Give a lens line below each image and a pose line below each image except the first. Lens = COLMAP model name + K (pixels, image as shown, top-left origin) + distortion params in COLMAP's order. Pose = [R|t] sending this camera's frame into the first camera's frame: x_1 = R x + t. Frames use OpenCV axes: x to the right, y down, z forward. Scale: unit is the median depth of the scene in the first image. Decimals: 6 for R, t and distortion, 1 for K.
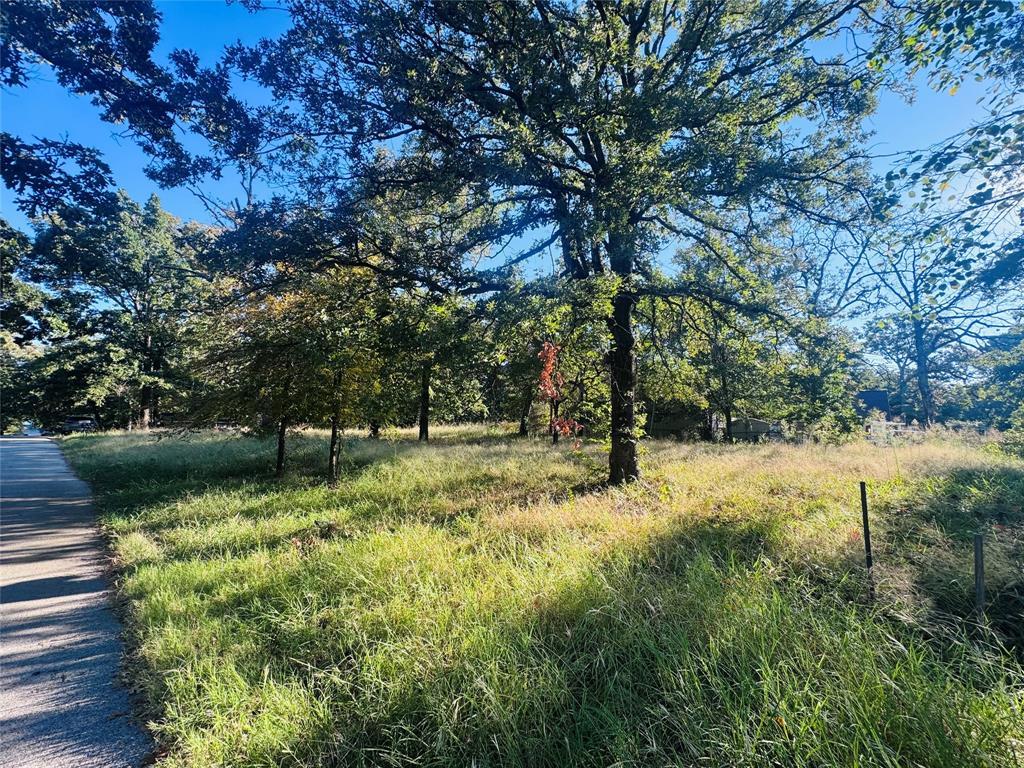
lens RADIAL K [[411.4, 0, 512.5], [0, 411.4, 383.1], [0, 0, 1]] dist [-0.000060, 0.000031]
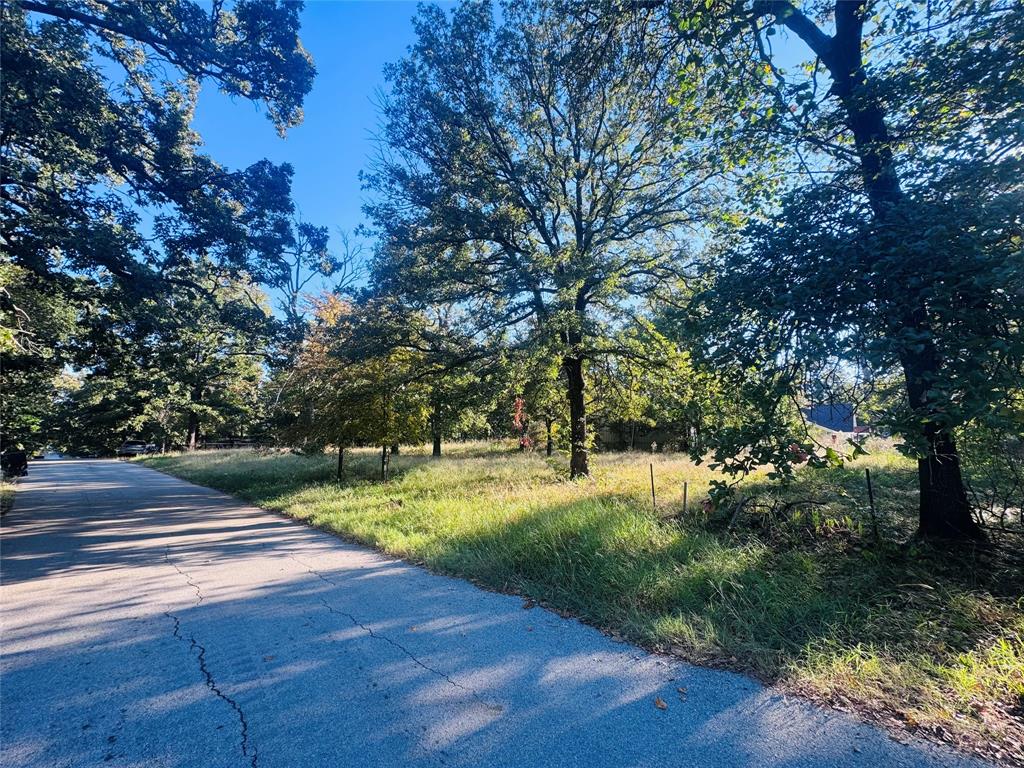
lens RADIAL K [[411.4, 0, 511.7], [0, 411.4, 385.2], [0, 0, 1]] dist [-0.000060, 0.000031]
pose [[0.999745, -0.020011, -0.010461, 0.017900], [0.019644, 0.999227, -0.034057, -0.022177], [0.011135, 0.033842, 0.999365, -0.218764]]
